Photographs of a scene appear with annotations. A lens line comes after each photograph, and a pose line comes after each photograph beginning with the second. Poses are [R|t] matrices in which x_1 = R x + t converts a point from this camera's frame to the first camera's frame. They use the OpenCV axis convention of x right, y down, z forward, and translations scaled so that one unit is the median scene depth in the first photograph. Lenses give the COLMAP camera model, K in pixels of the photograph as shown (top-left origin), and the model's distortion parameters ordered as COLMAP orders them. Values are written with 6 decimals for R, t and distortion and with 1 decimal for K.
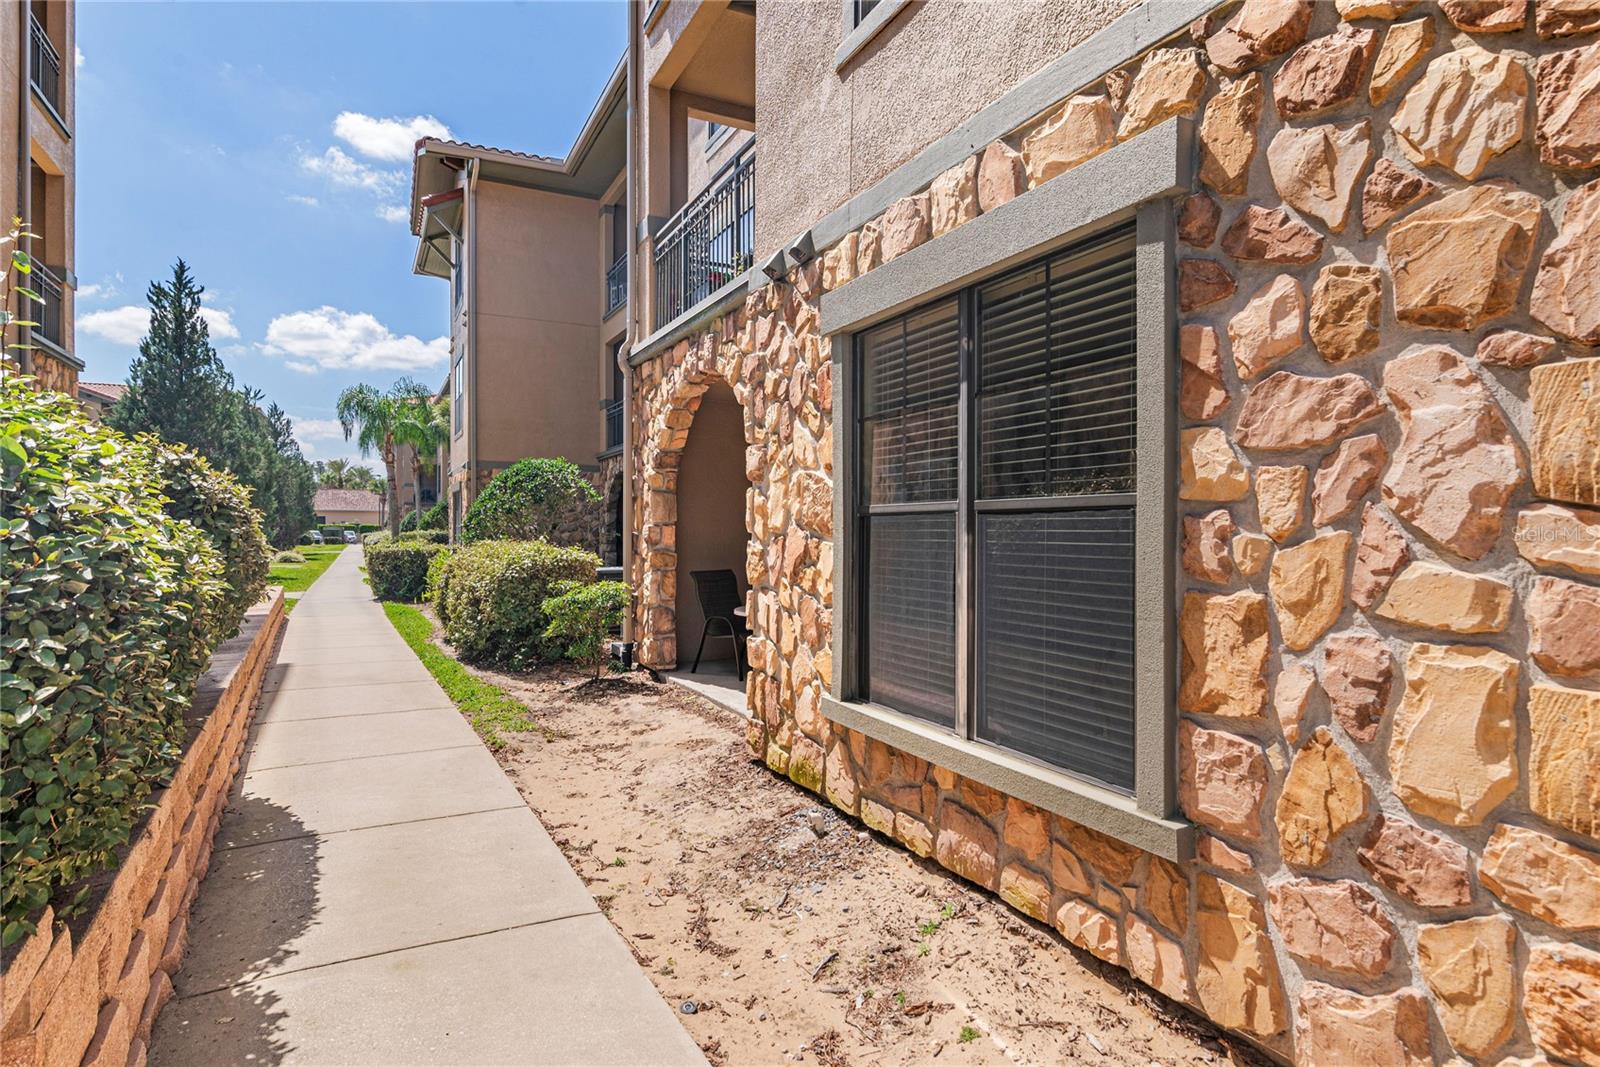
lens RADIAL K [[869.2, 0, 800.0], [0, 869.2, 533.5], [0, 0, 1]] dist [0.003460, 0.000300]
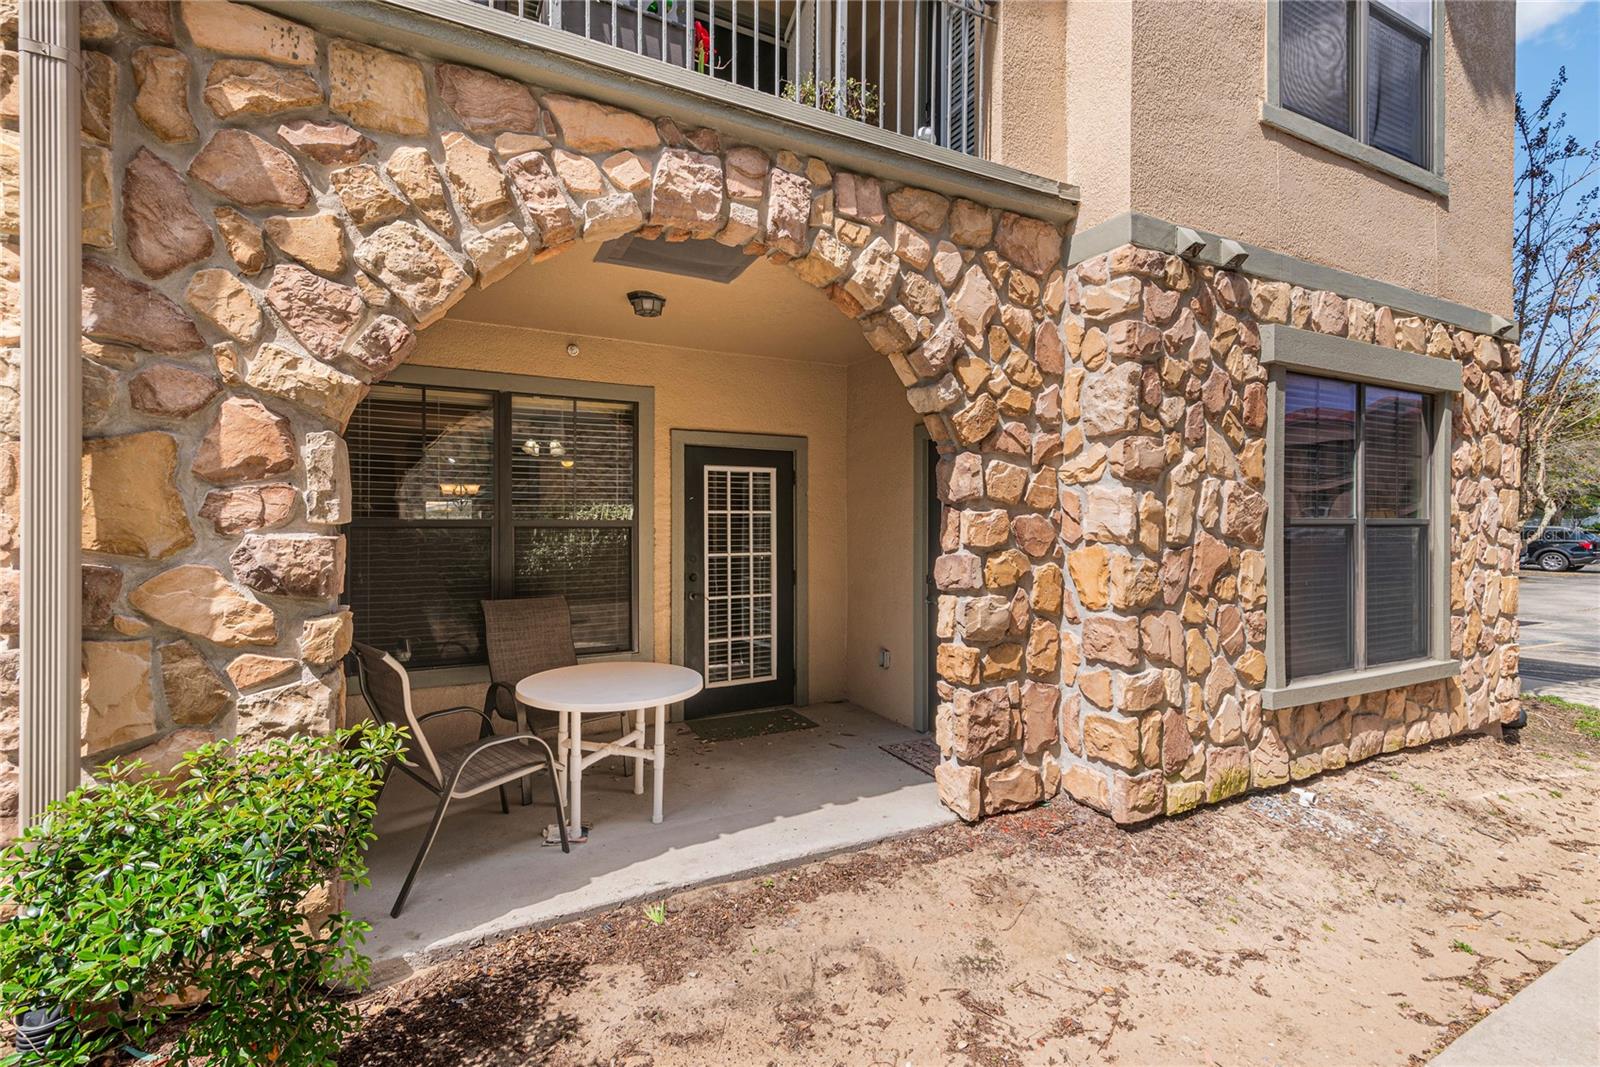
lens RADIAL K [[715.4, 0, 801.6], [0, 715.4, 527.6], [0, 0, 1]] dist [0.007205, 0.000179]
pose [[-0.010848, -0.005126, 0.999928, -0.455374], [0.003544, 0.999980, 0.005165, -0.013205], [-0.999935, 0.003600, -0.010830, 0.841490]]
